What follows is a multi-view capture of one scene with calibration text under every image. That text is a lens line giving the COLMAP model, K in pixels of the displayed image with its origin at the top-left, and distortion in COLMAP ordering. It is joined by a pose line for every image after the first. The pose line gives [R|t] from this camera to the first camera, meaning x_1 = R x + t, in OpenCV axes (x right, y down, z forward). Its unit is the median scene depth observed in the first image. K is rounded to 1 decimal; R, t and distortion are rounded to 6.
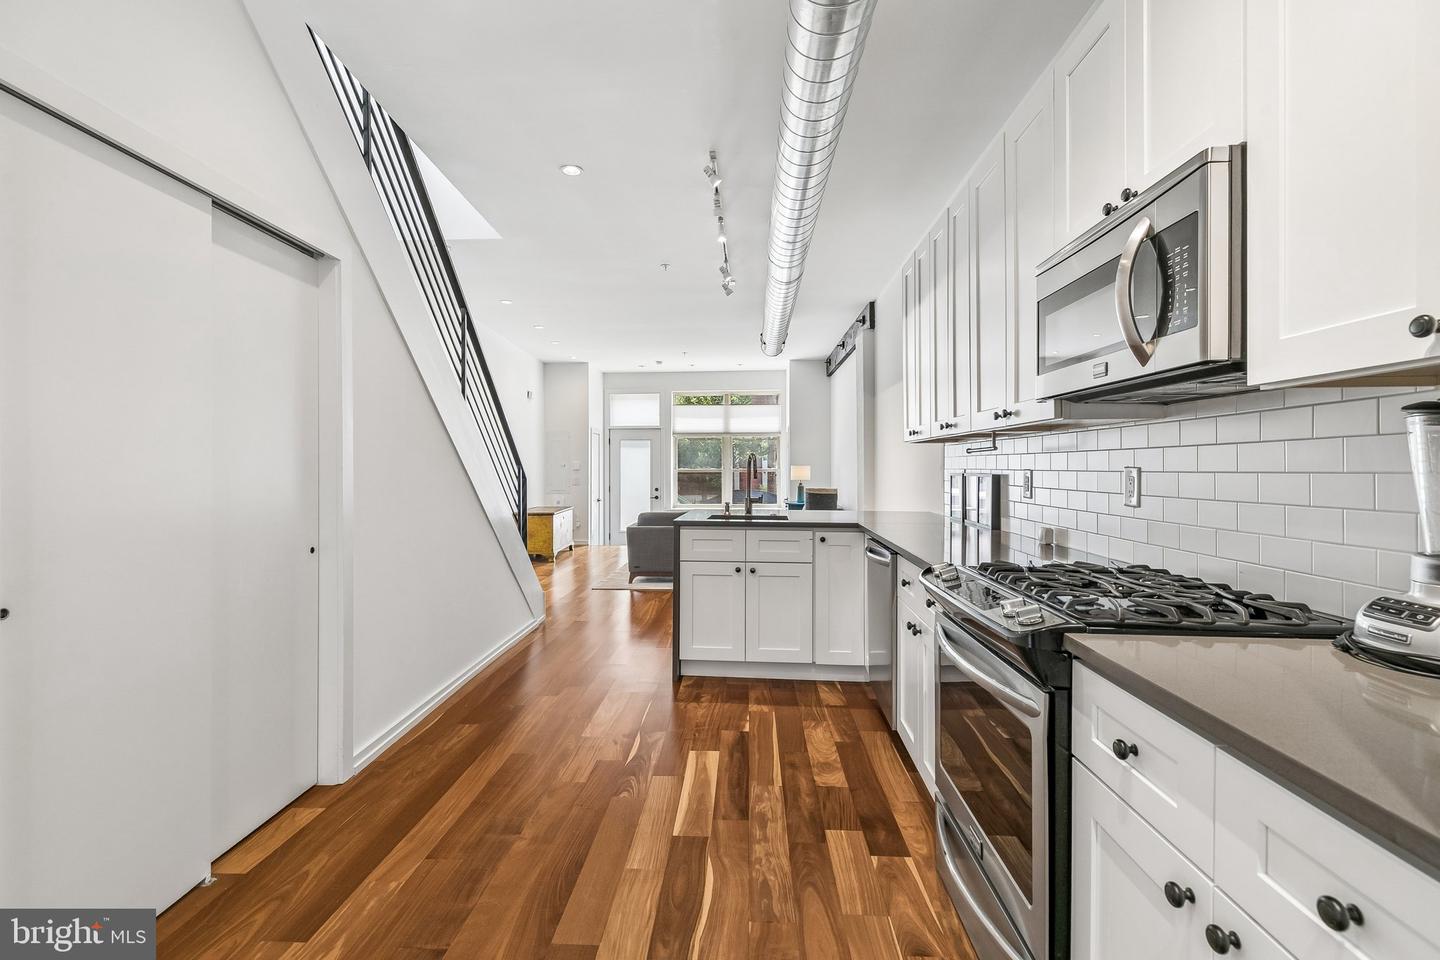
lens RADIAL K [[650.9, 0, 715.3], [0, 650.9, 465.8], [0, 0, 1]] dist [0.001688, -0.000220]
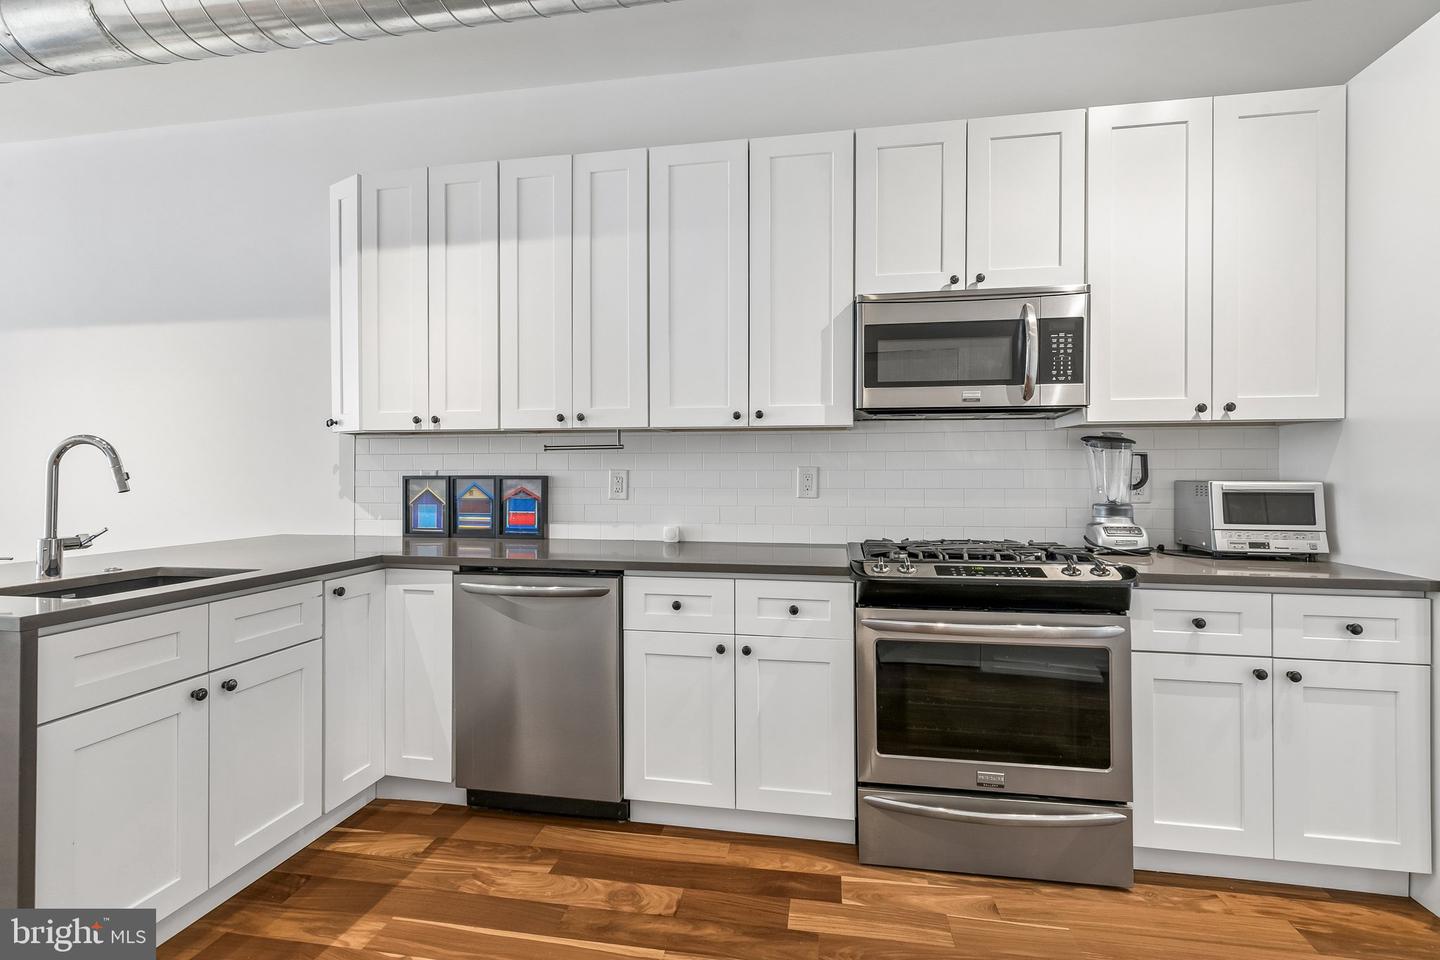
lens RADIAL K [[665.4, 0, 705.5], [0, 665.4, 470.0], [0, 0, 1]] dist [0.003830, 0.000113]
pose [[0.119769, -0.002606, 0.992798, -0.558814], [-0.000238, 0.999996, 0.002654, 0.004376], [-0.992802, -0.000554, 0.119768, 0.877636]]
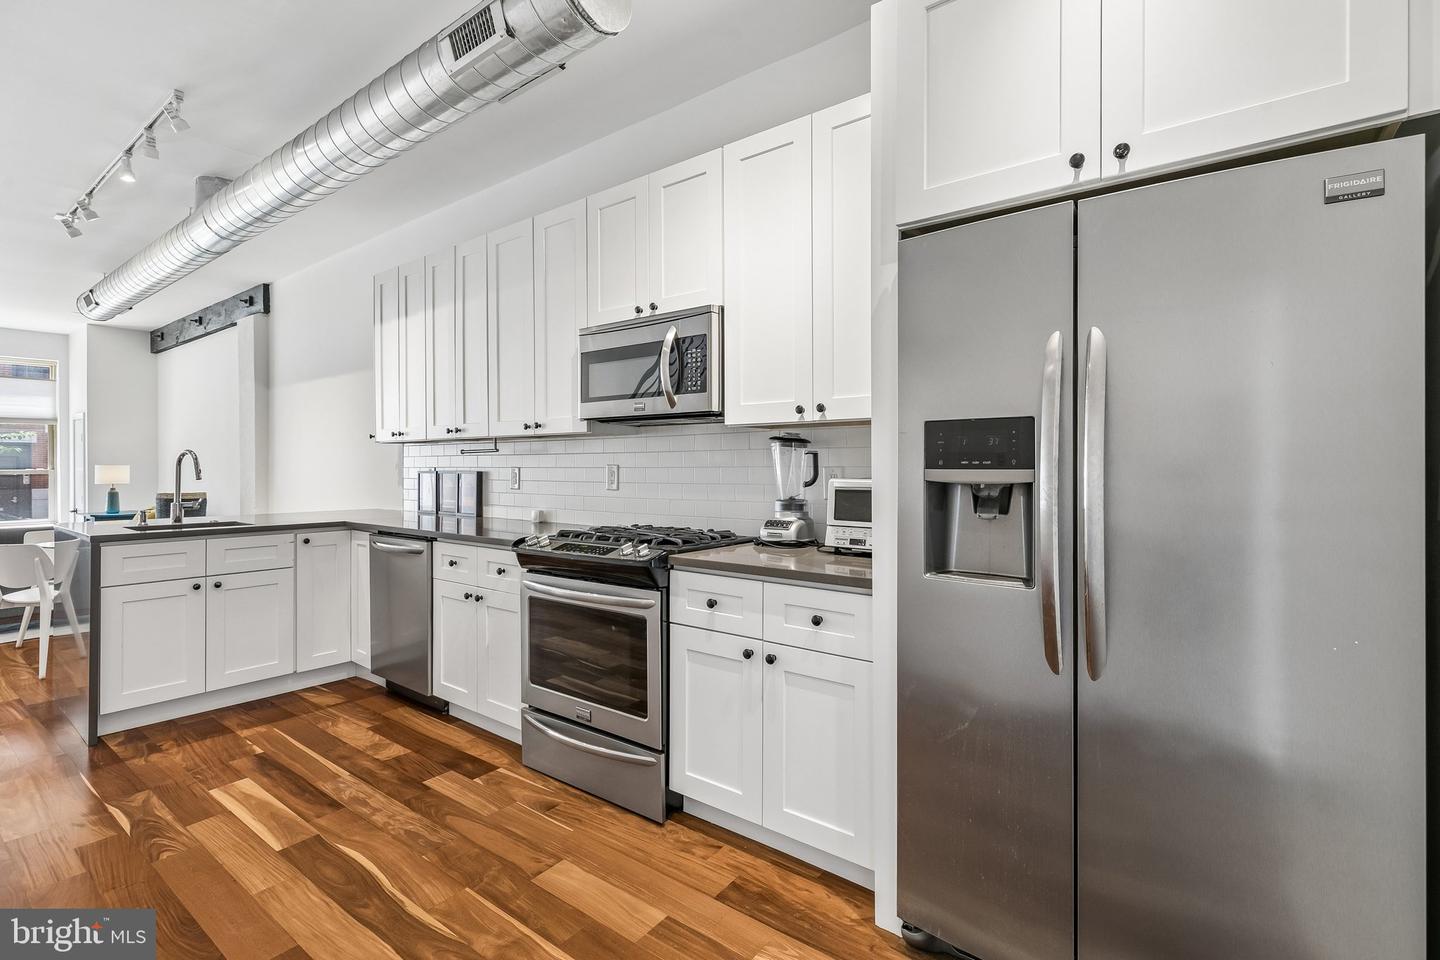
lens RADIAL K [[650.9, 0, 715.3], [0, 650.9, 465.8], [0, 0, 1]] dist [0.001688, -0.000220]
pose [[0.557110, -0.002674, 0.830435, -0.431543], [0.001986, 0.999996, 0.001888, 0.001650], [-0.830437, 0.000598, 0.557113, -0.057261]]
